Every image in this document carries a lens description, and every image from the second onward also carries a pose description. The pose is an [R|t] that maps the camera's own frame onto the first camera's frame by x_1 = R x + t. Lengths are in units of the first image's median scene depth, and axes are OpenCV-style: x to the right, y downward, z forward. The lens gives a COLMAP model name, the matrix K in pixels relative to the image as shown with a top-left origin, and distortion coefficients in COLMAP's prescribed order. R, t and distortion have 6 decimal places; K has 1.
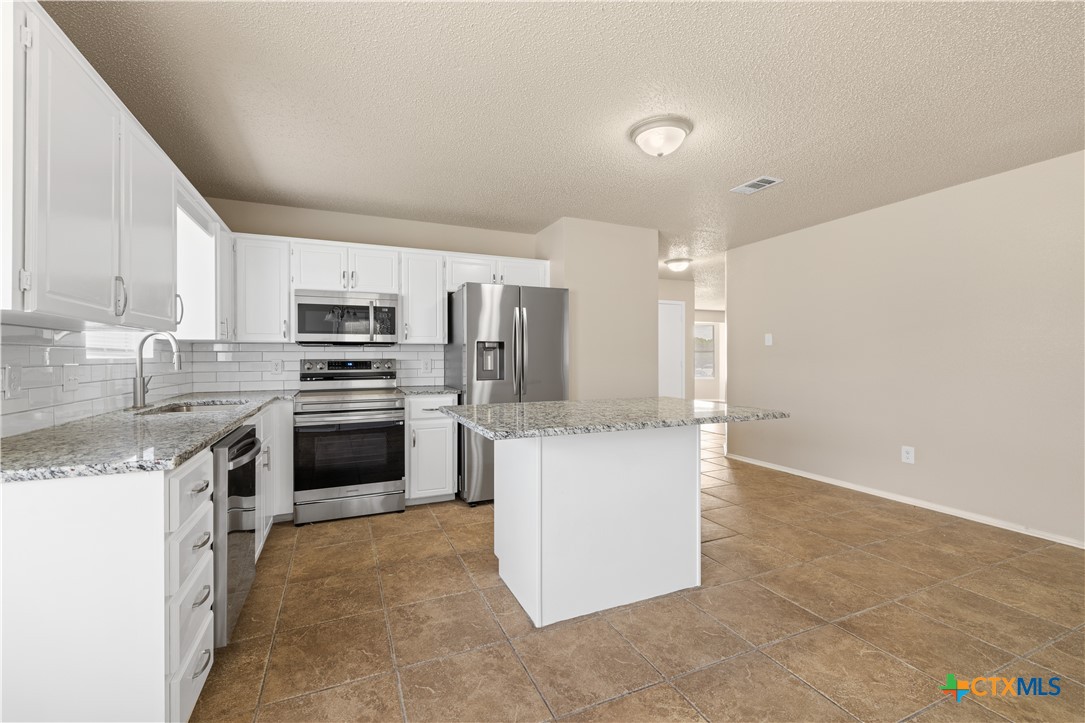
lens RADIAL K [[460.8, 0, 539.6], [0, 460.8, 356.4], [0, 0, 1]] dist [-0.000848, -0.000206]
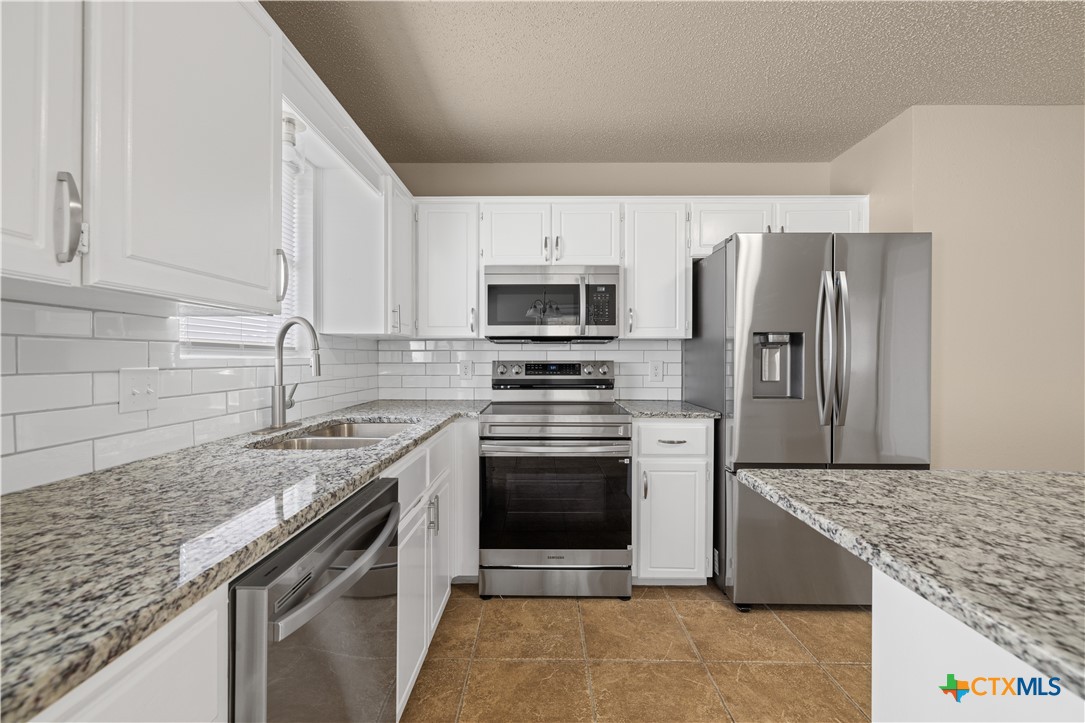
lens RADIAL K [[460.8, 0, 539.6], [0, 460.8, 356.4], [0, 0, 1]] dist [-0.000848, -0.000206]
pose [[0.913584, 0.004305, -0.406628, -0.144379], [-0.004629, 0.999989, 0.000186, -0.001047], [0.406624, 0.001712, 0.913594, 0.347722]]
